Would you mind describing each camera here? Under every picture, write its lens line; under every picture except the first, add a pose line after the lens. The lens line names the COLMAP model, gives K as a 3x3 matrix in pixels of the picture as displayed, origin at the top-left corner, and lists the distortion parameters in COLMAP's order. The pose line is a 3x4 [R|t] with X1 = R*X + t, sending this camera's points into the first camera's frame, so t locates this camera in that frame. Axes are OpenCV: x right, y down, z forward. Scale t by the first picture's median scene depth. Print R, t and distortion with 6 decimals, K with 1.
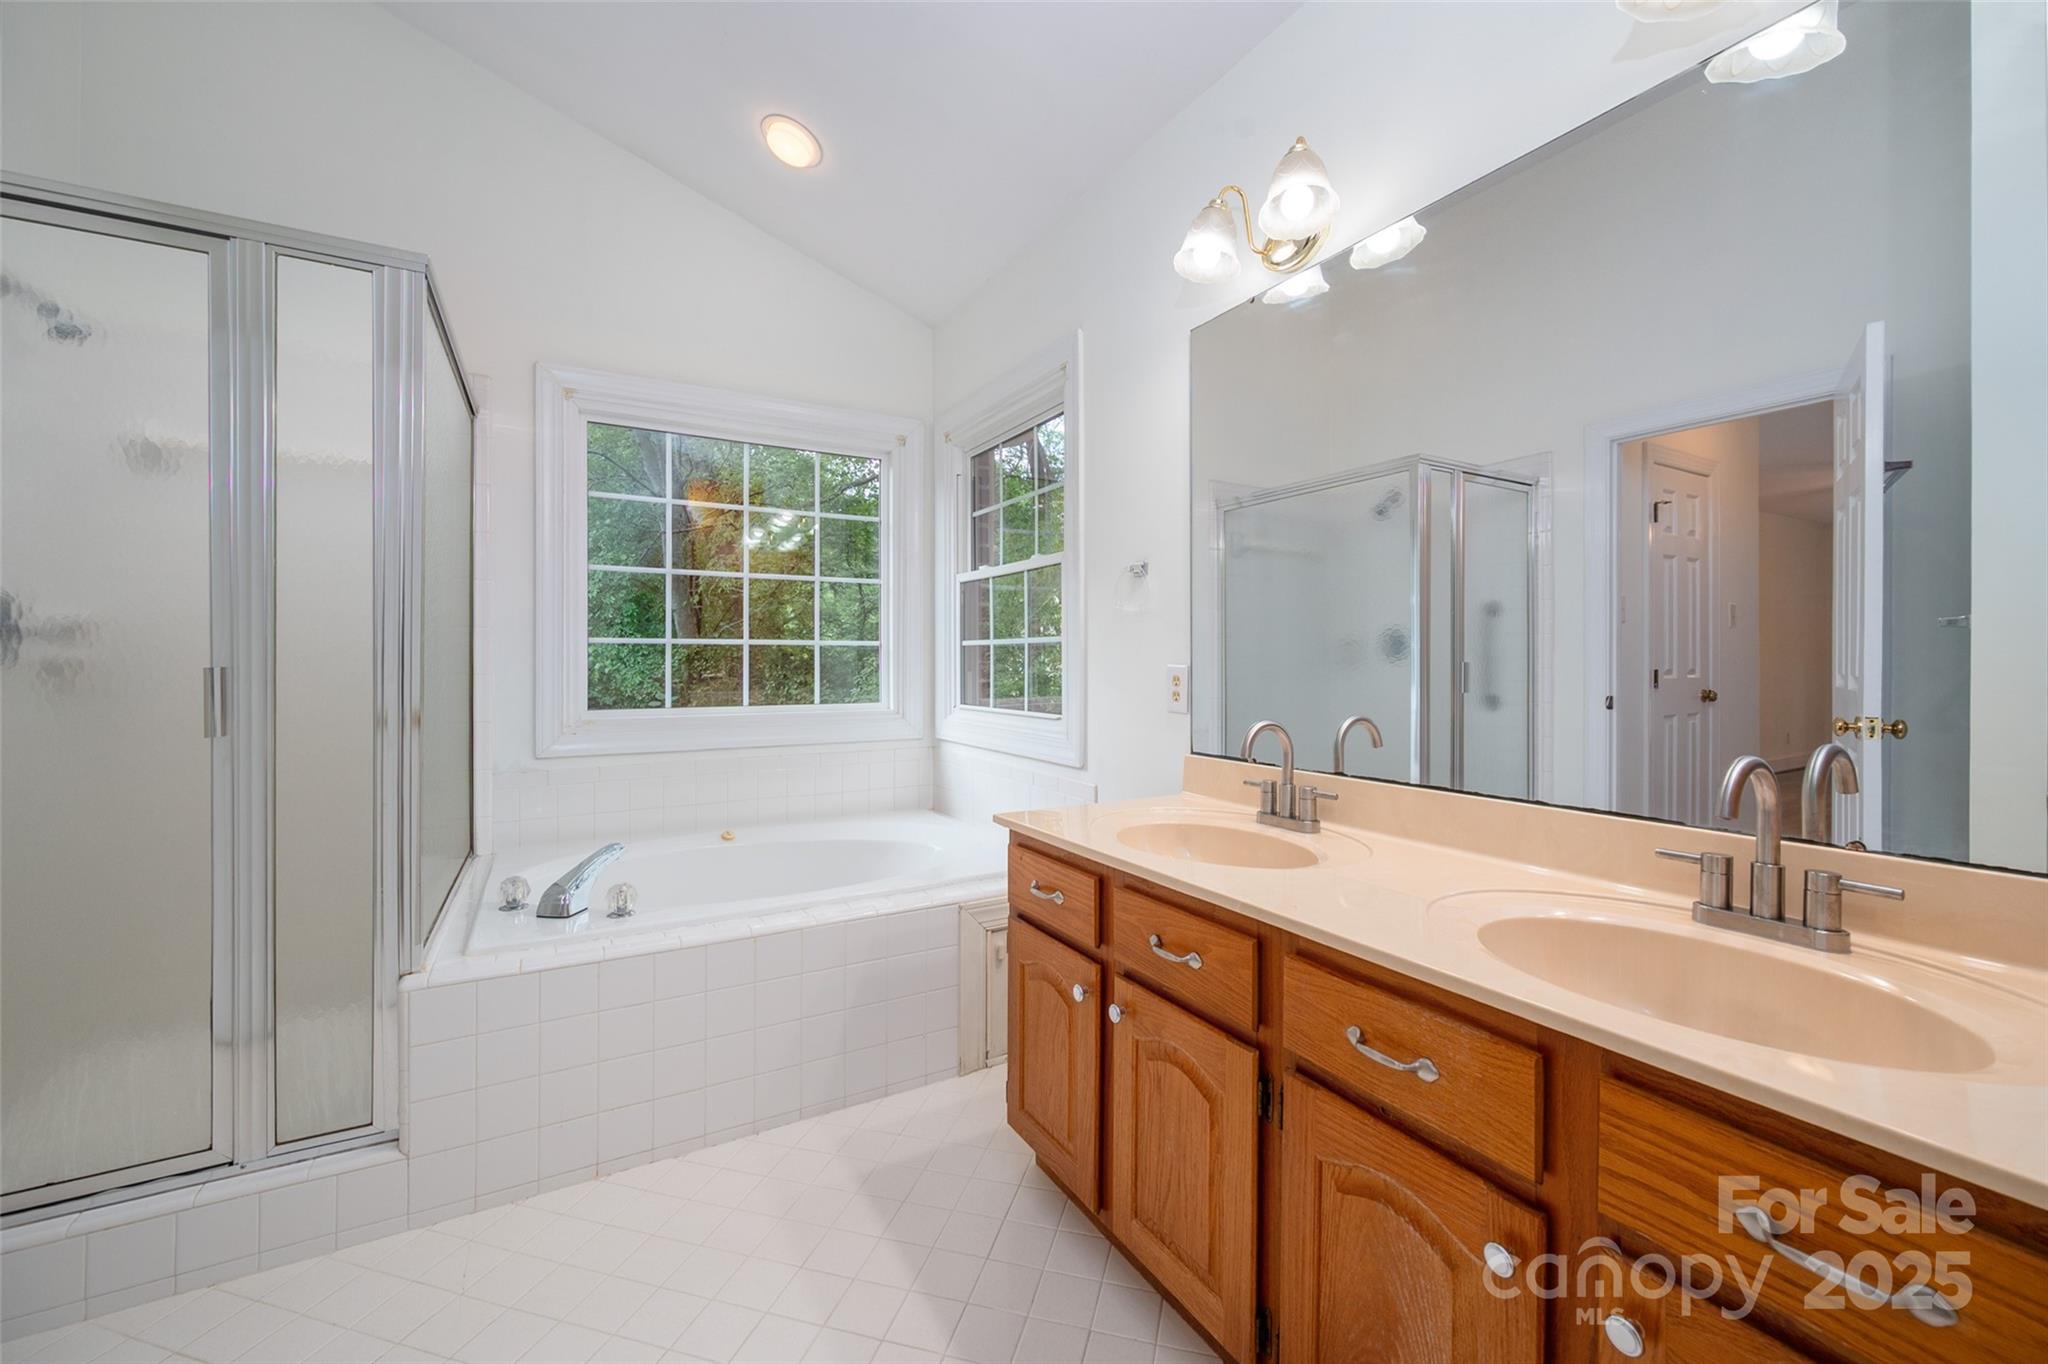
lens RADIAL K [[828.7, 0, 1035.3], [0, 828.7, 663.0], [0, 0, 1]] dist [0.000892, 0.000017]
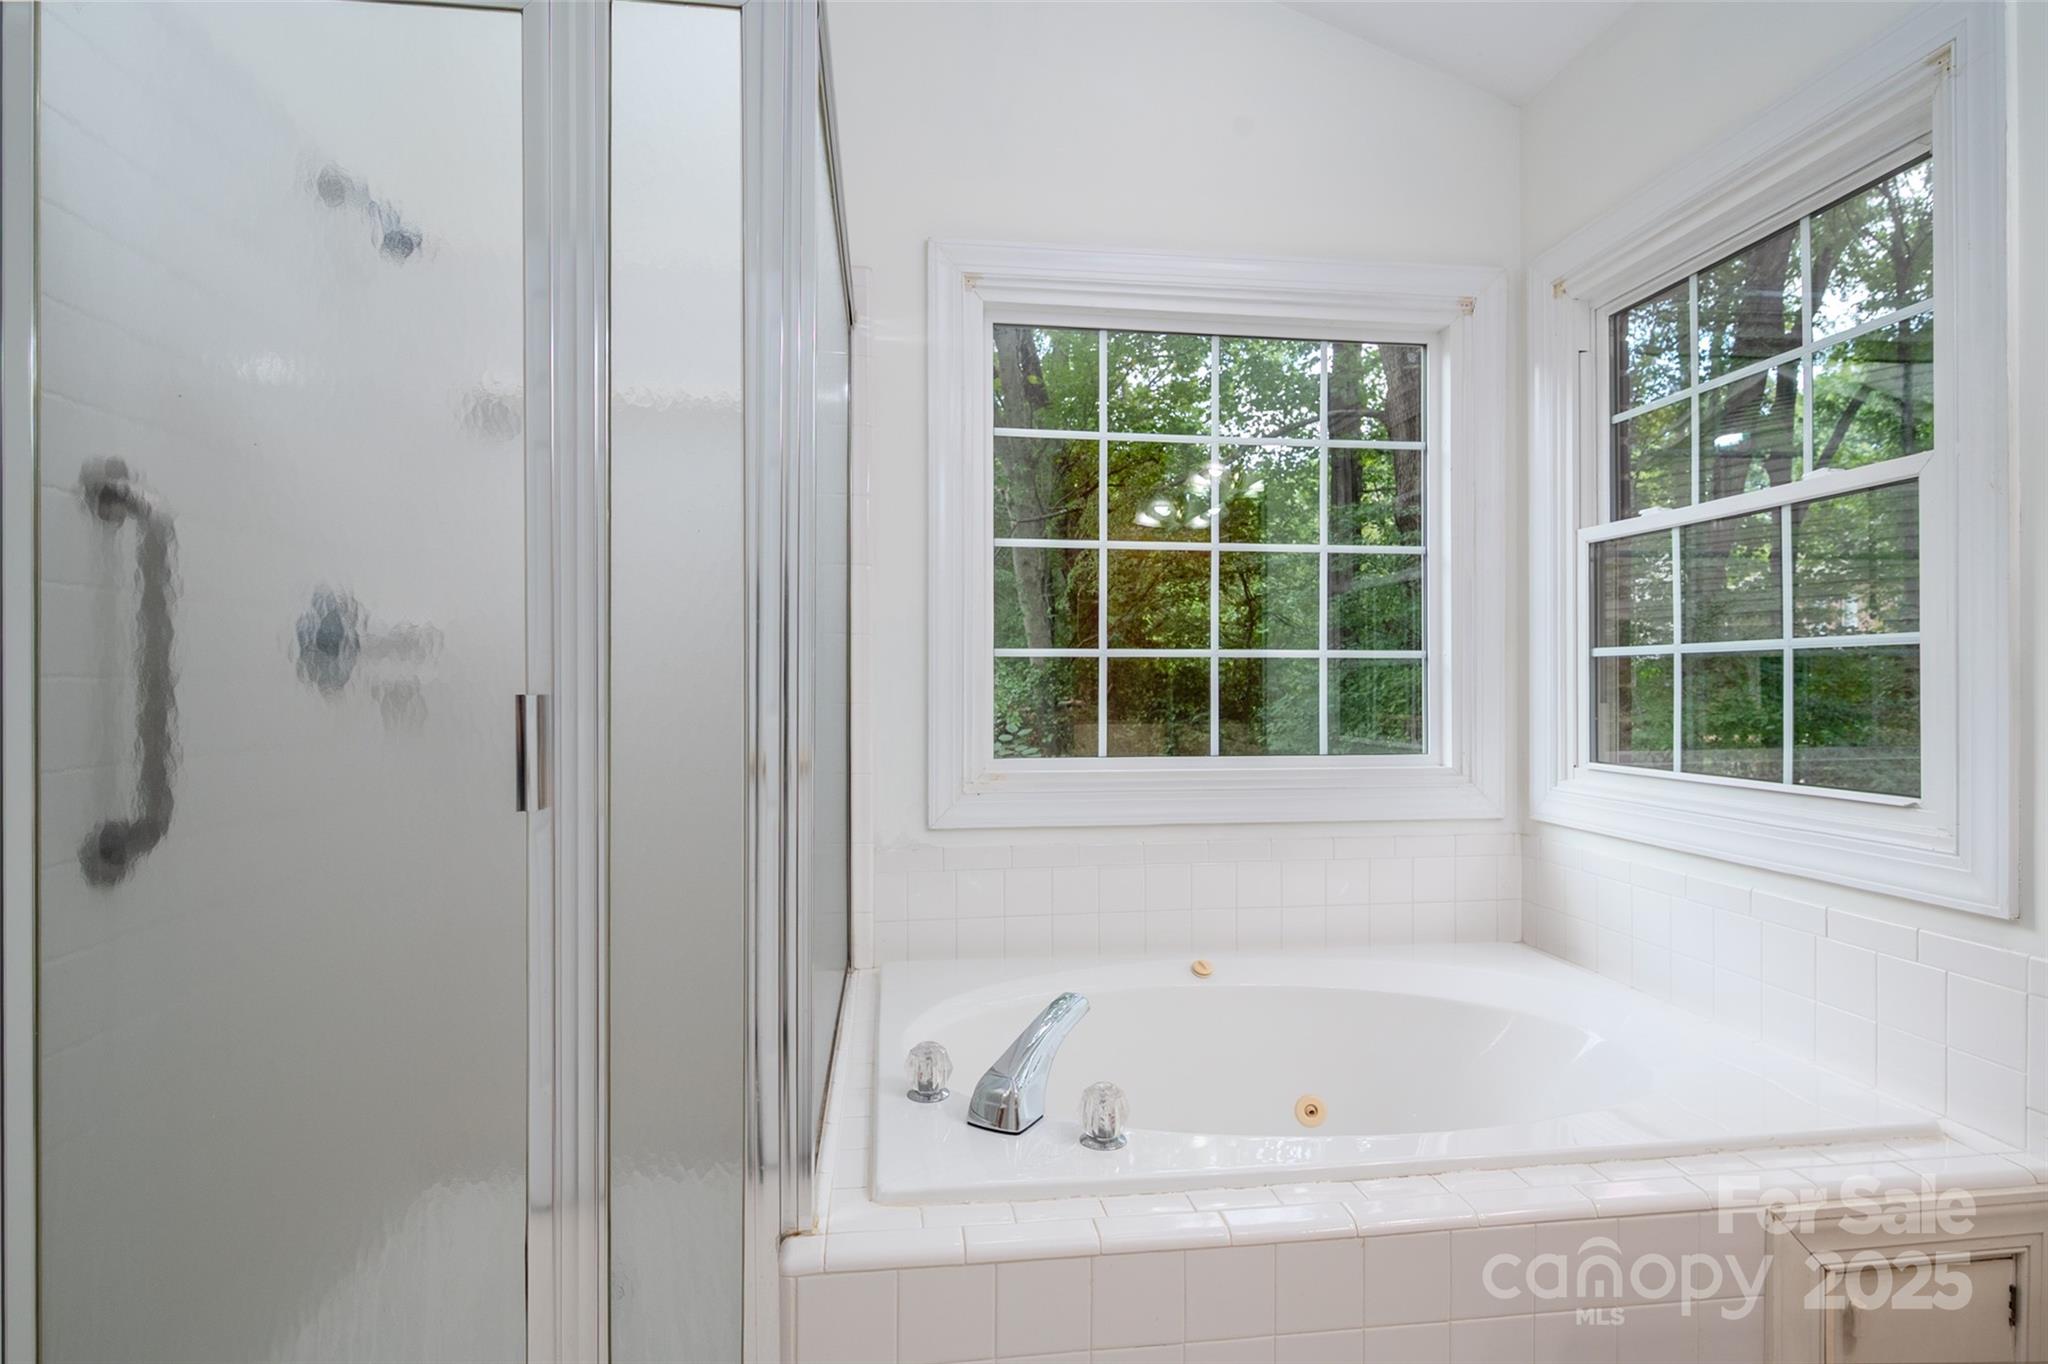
lens RADIAL K [[1062.0, 0, 1024.0], [0, 1062.0, 682.0], [0, 0, 1]] dist [0.001127, 0.000087]
pose [[0.924442, 0.000222, -0.381324, -0.199018], [-0.001340, 0.999996, -0.002667, -0.001729], [0.381321, 0.002977, 0.924438, 0.230343]]
